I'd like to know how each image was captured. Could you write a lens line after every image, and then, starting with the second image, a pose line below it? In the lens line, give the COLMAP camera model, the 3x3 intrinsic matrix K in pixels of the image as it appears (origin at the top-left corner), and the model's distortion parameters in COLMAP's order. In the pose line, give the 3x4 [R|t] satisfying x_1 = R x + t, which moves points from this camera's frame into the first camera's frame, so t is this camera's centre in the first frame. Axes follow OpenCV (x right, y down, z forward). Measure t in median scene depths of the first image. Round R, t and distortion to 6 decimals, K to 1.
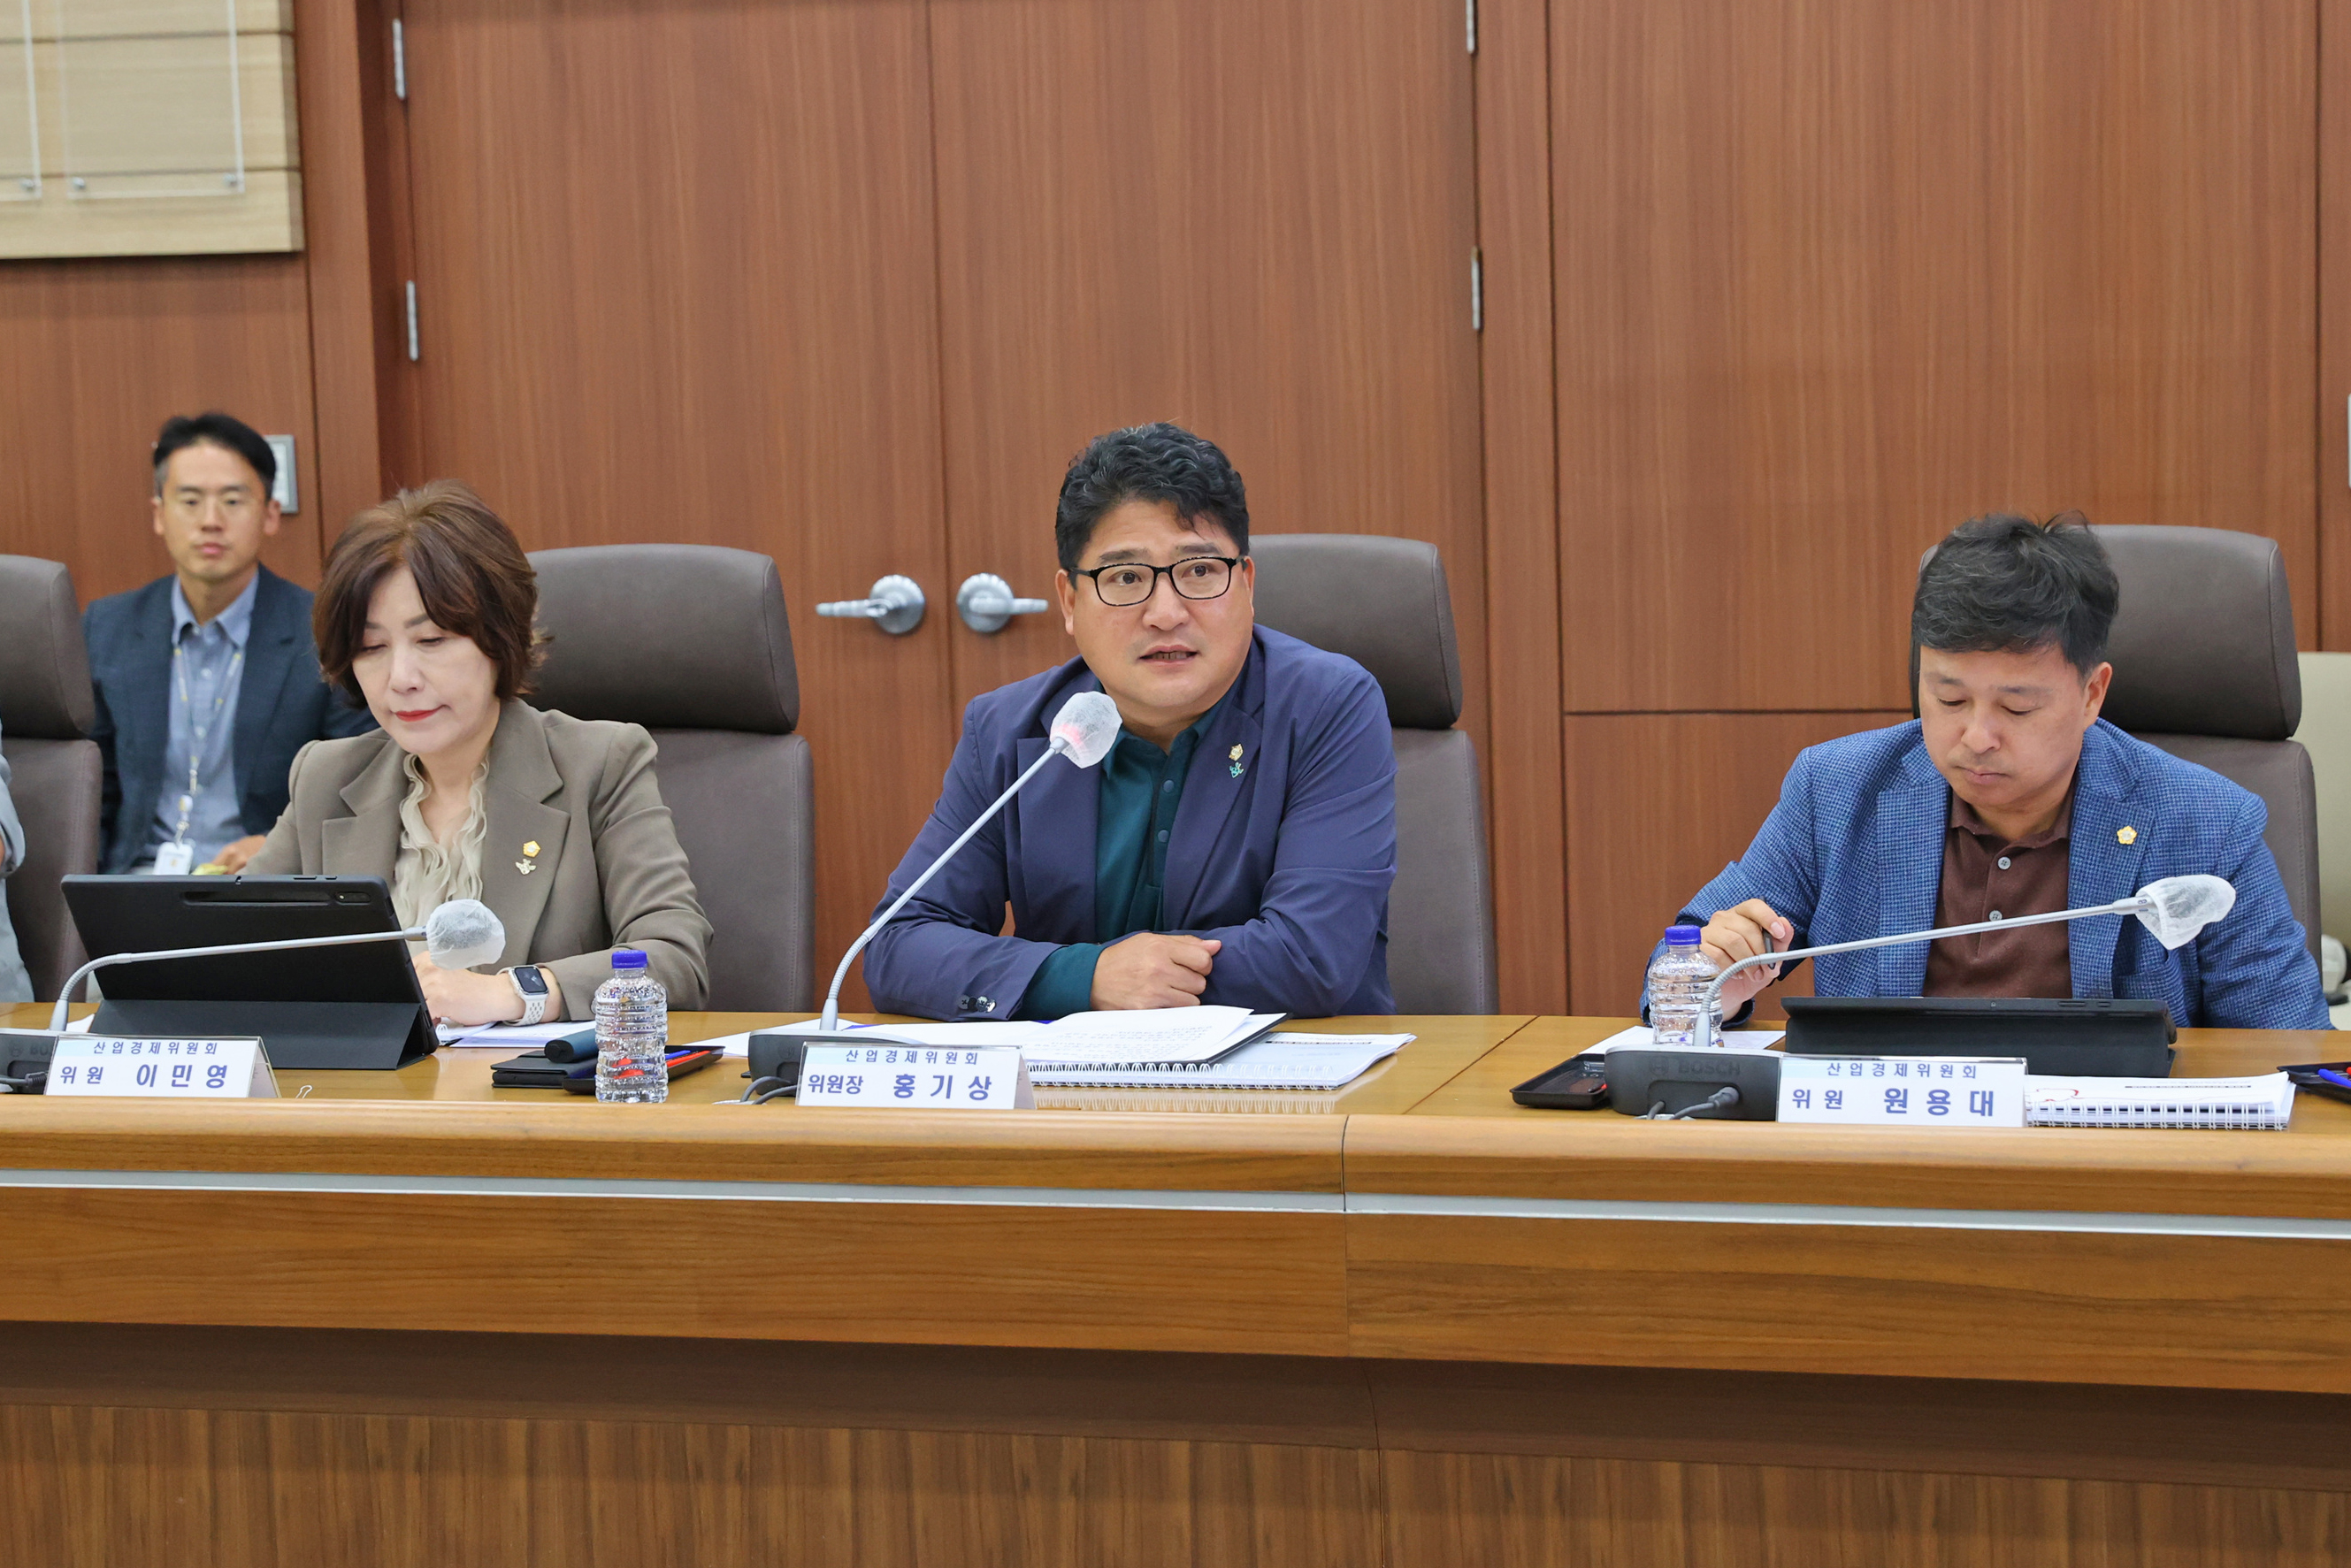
lens RADIAL K [[4944.7, 0, 1175.5], [0, 4944.7, 784.0], [0, 0, 1]] dist [0.203198, -0.136354]
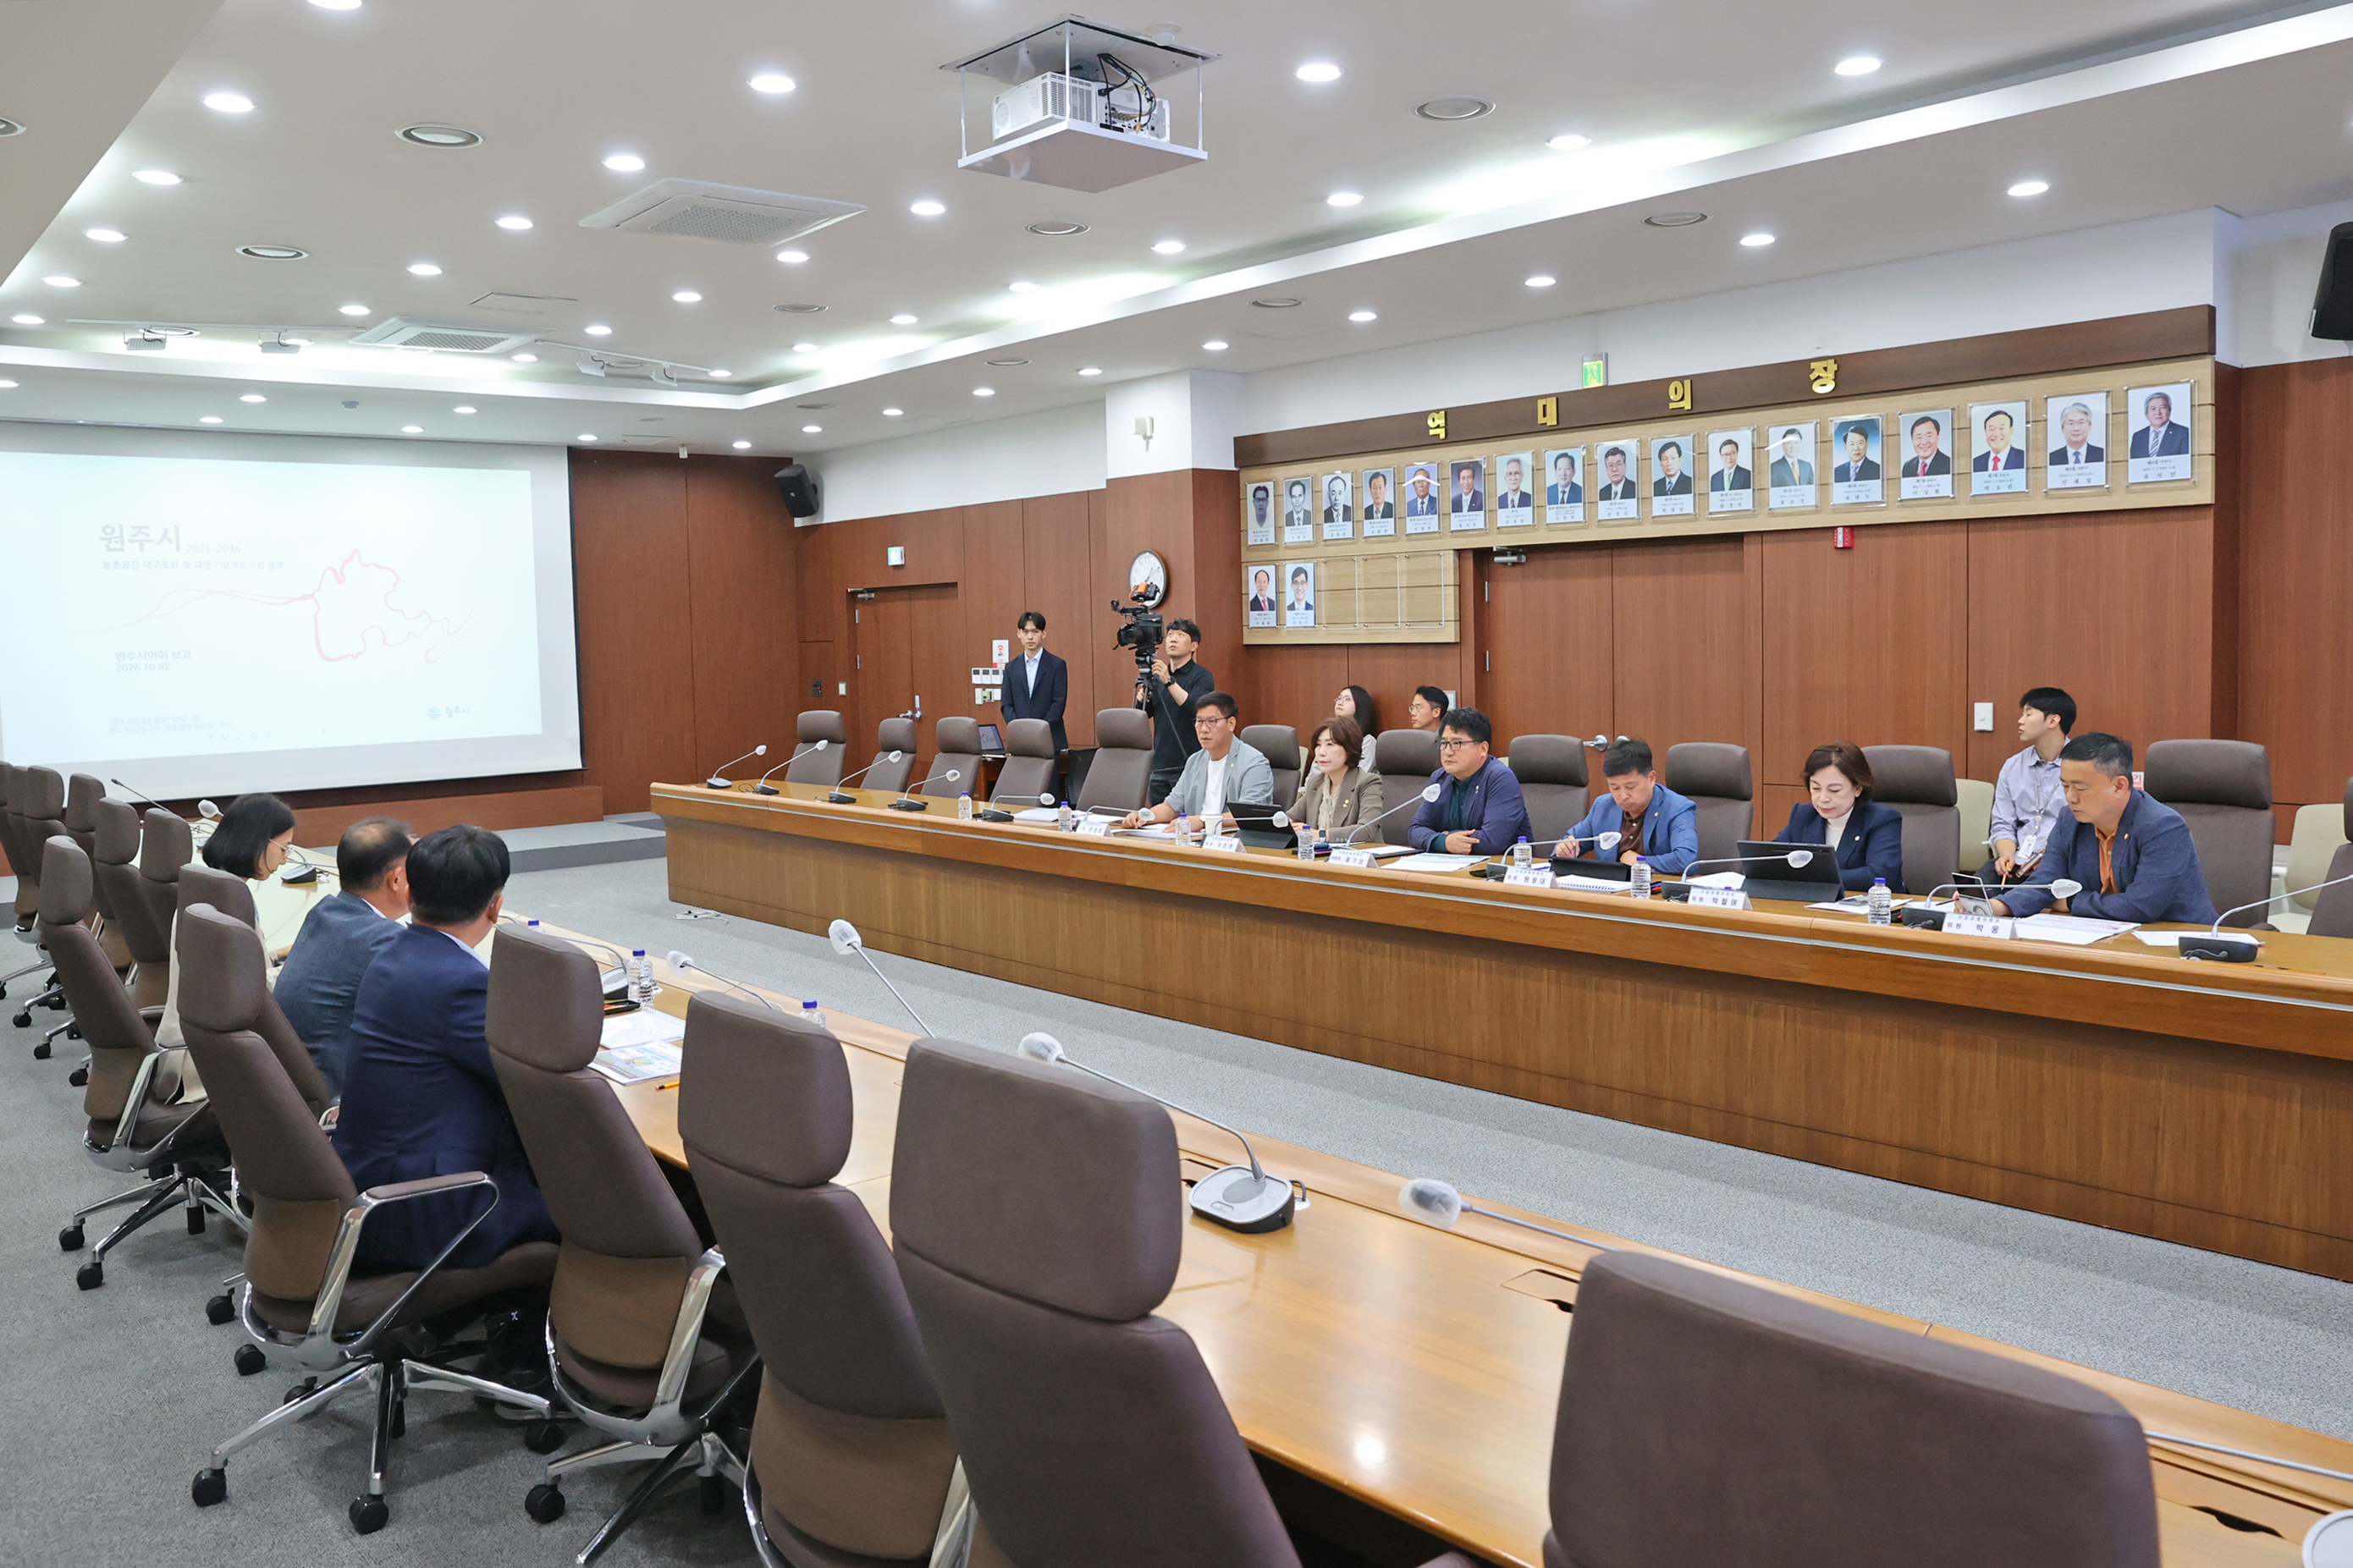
lens RADIAL K [[1765.4, 0, 1184.4], [0, 1765.4, 740.4], [0, 0, 1]] dist [-0.057186, 0.010726]
pose [[0.844333, 0.045651, -0.533870, 0.612555], [-0.053525, 0.998566, 0.000735, -0.037819], [0.533138, 0.027955, 0.845566, -0.397154]]
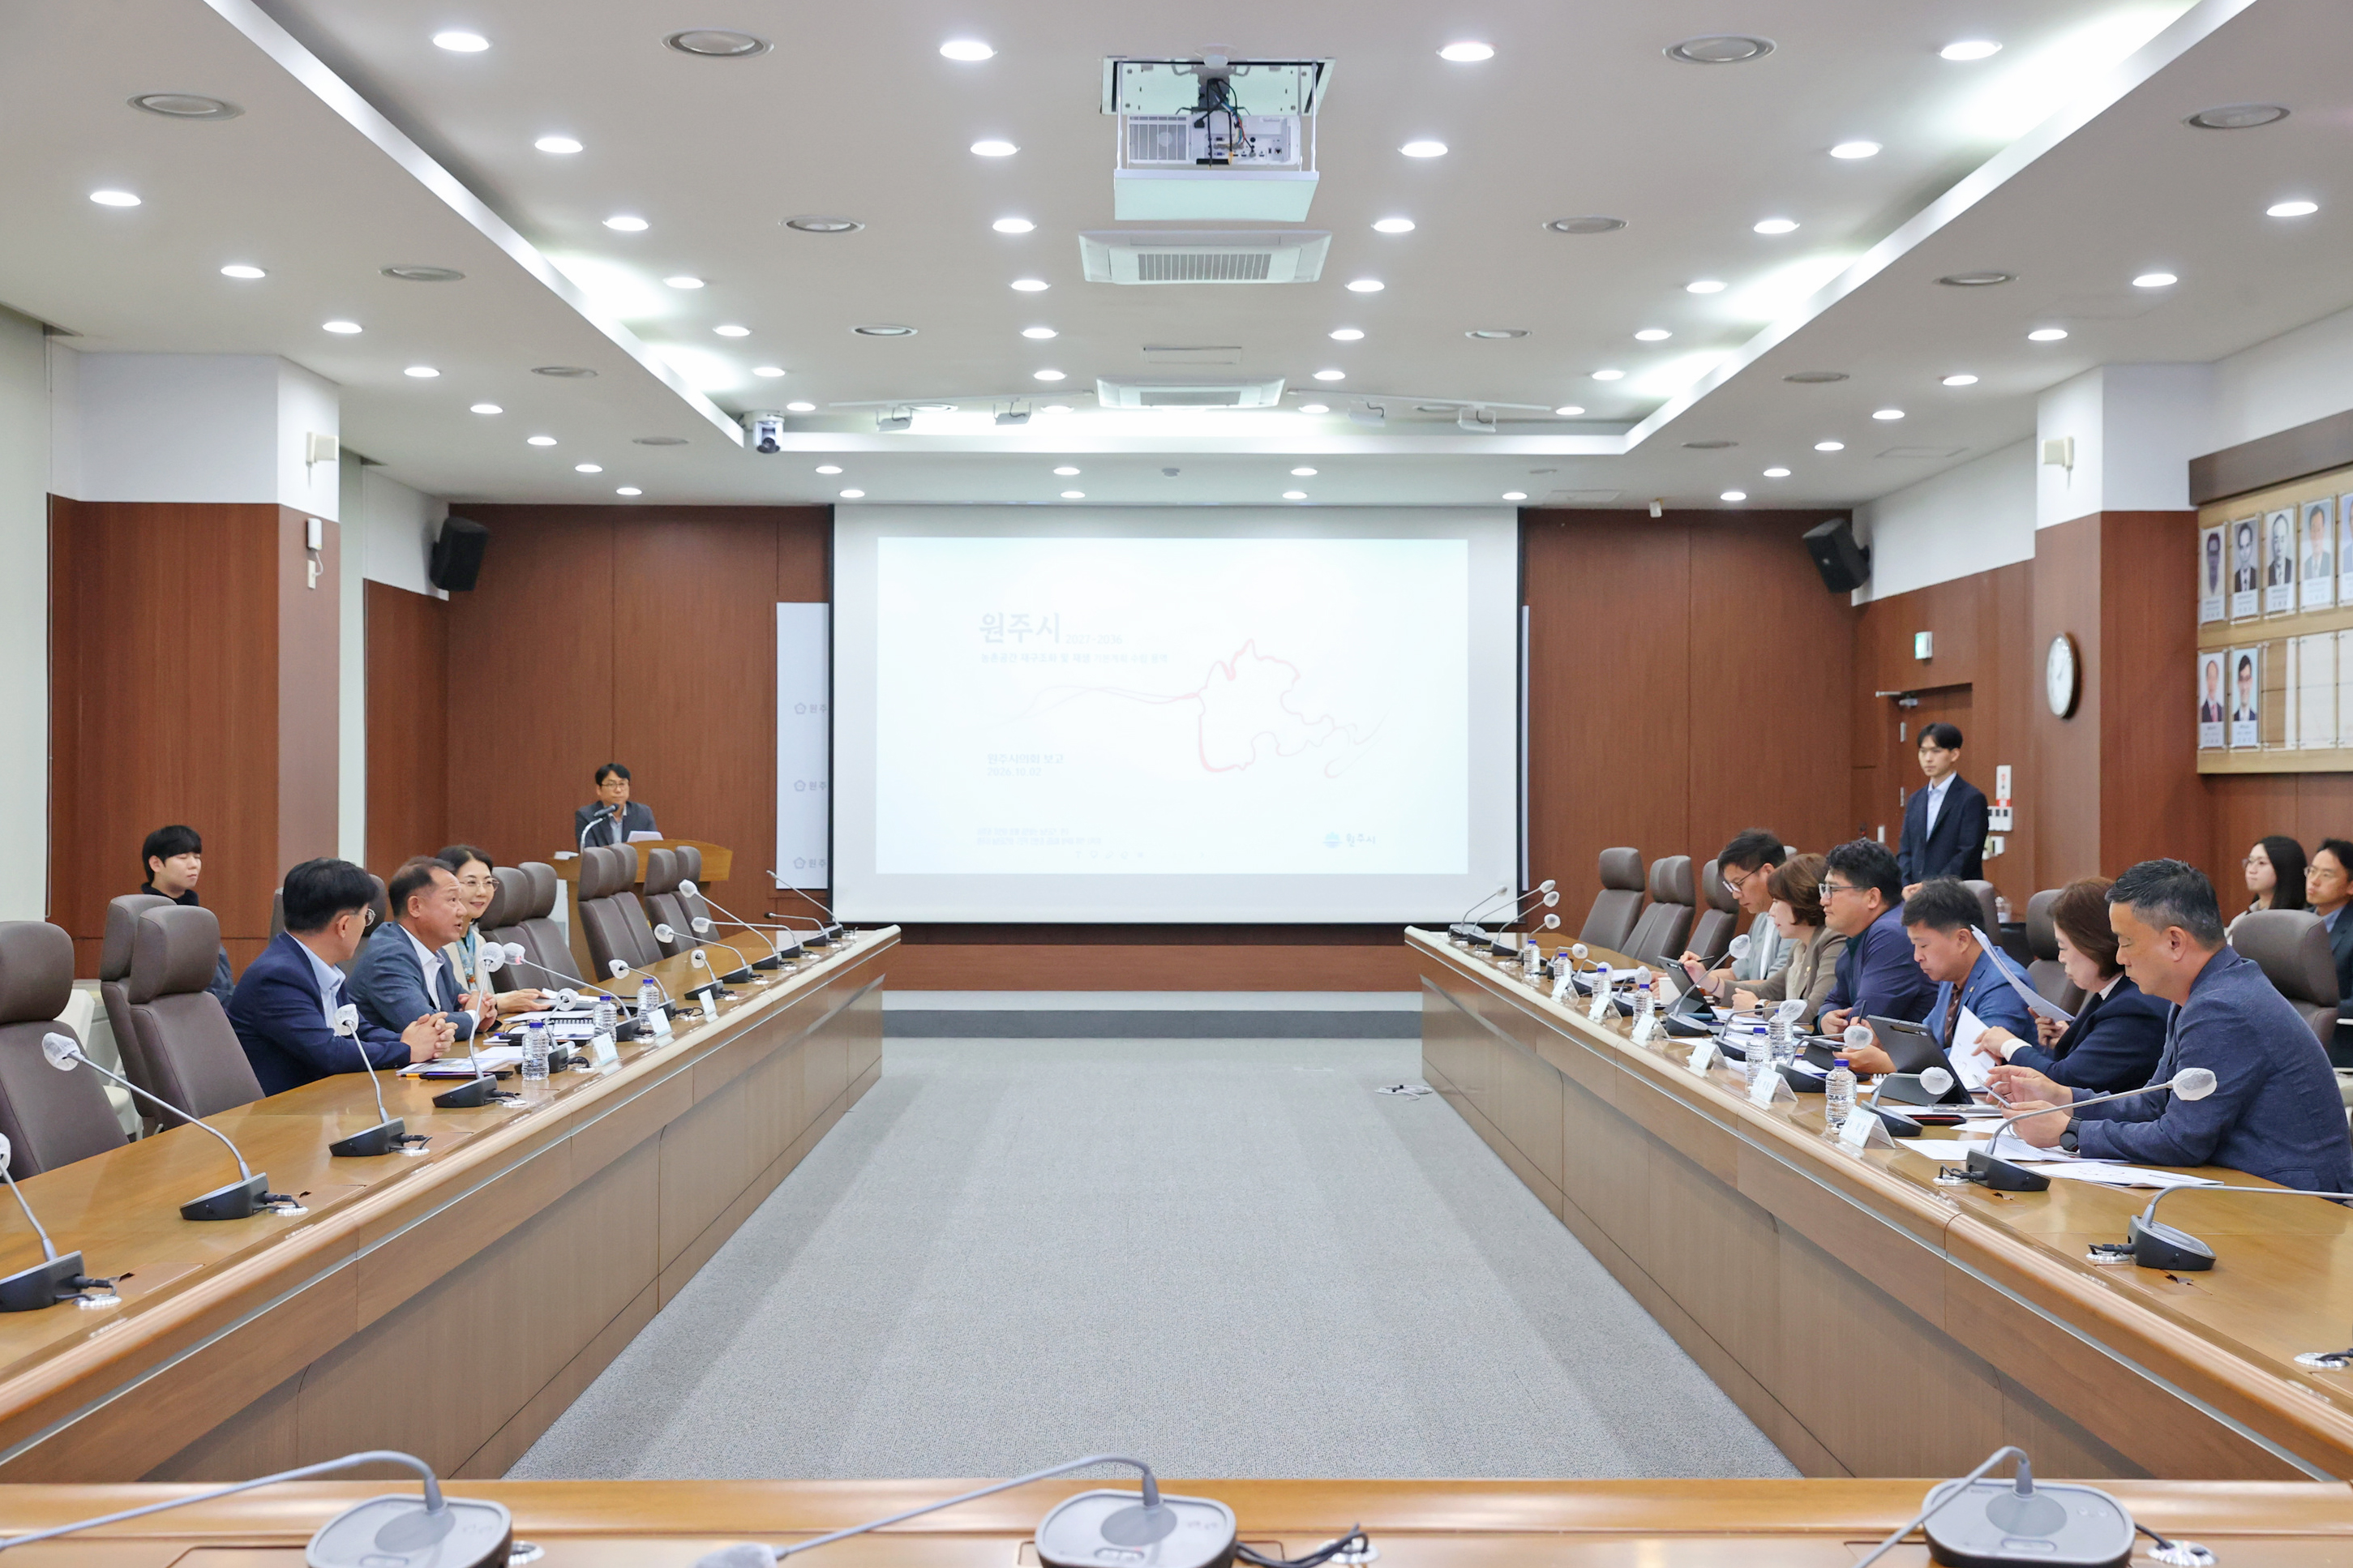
lens RADIAL K [[2781.4, 0, 1176.5], [0, 2781.4, 784.0], [0, 0, 1]] dist [0.014801, 0.024131]
pose [[0.285494, 0.029818, -0.957916, 1.560768], [-0.102824, 0.994699, 0.000318, -0.069918], [0.952848, 0.098407, 0.287047, 0.113118]]
